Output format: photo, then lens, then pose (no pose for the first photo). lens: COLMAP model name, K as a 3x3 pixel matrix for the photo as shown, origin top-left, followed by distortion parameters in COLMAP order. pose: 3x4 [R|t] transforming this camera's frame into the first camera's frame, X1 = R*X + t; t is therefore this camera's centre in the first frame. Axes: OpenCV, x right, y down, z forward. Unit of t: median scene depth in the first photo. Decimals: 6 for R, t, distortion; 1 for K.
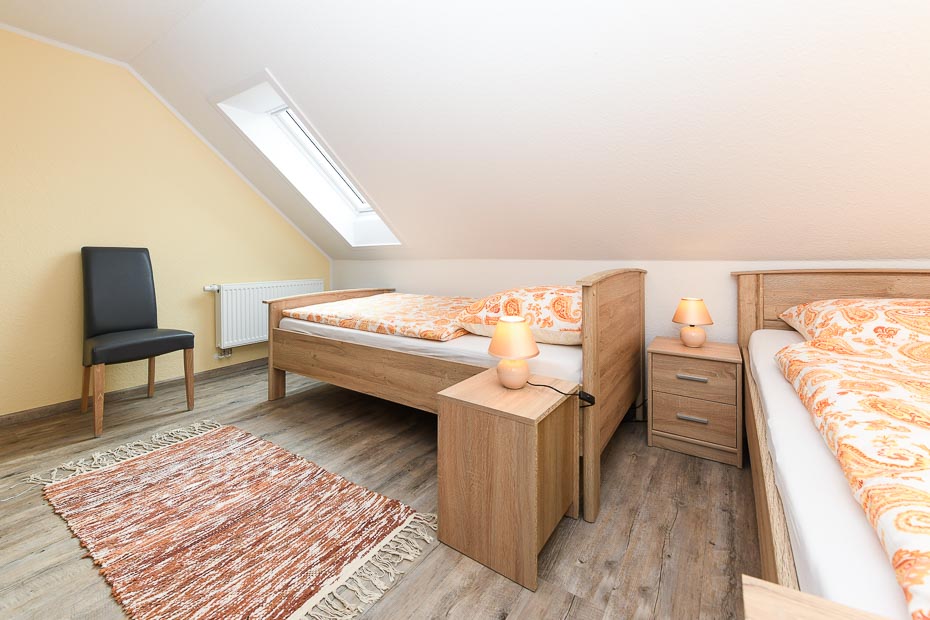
lens RADIAL K [[382.5, 0, 467.1], [0, 382.5, 256.9], [0, 0, 1]] dist [0.000098, -0.000137]
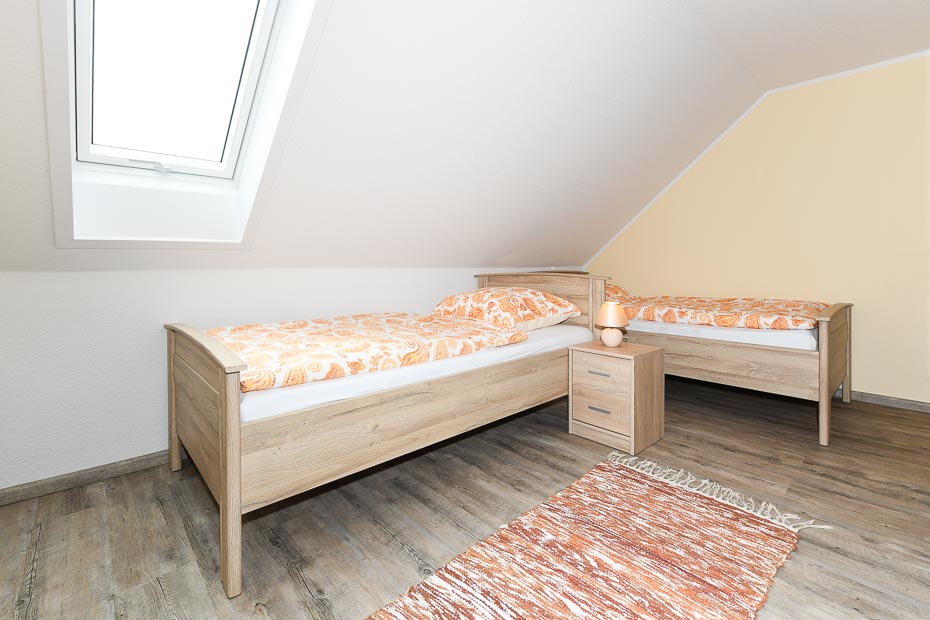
lens RADIAL K [[424.9, 0, 468.2], [0, 424.9, 268.9], [0, 0, 1]] dist [-0.001180, 0.000116]
pose [[0.223908, -0.004235, 0.974601, -1.506977], [0.001376, 0.999991, 0.004029, 0.011222], [-0.974609, 0.000439, 0.223912, 1.045338]]
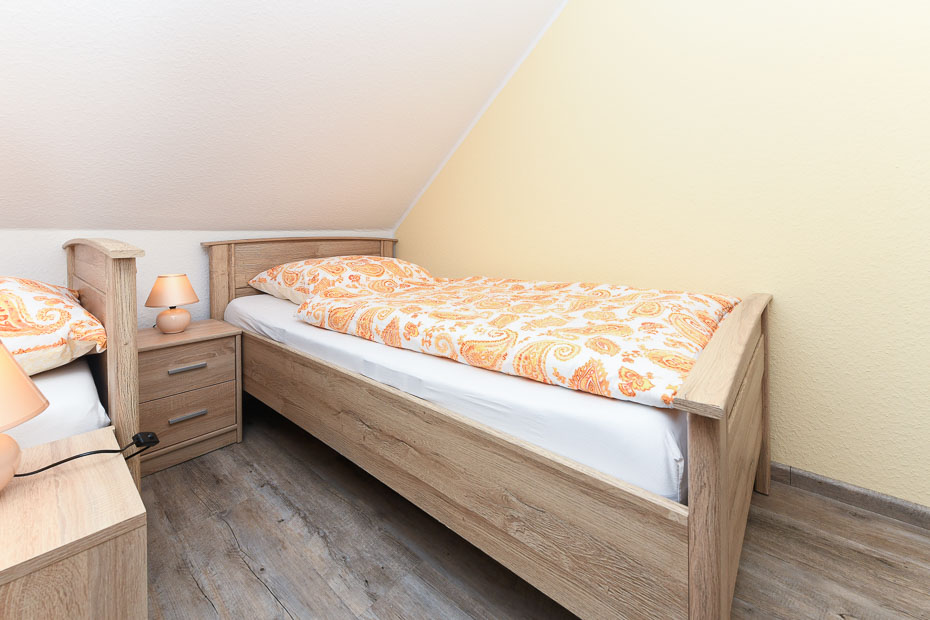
lens RADIAL K [[381.7, 0, 463.5], [0, 381.7, 241.7], [0, 0, 1]] dist [0.000760, 0.000056]
pose [[0.132151, -0.011698, 0.991161, -0.190752], [0.004852, 0.999926, 0.011155, 0.041743], [-0.991218, 0.003335, 0.132198, 0.354850]]
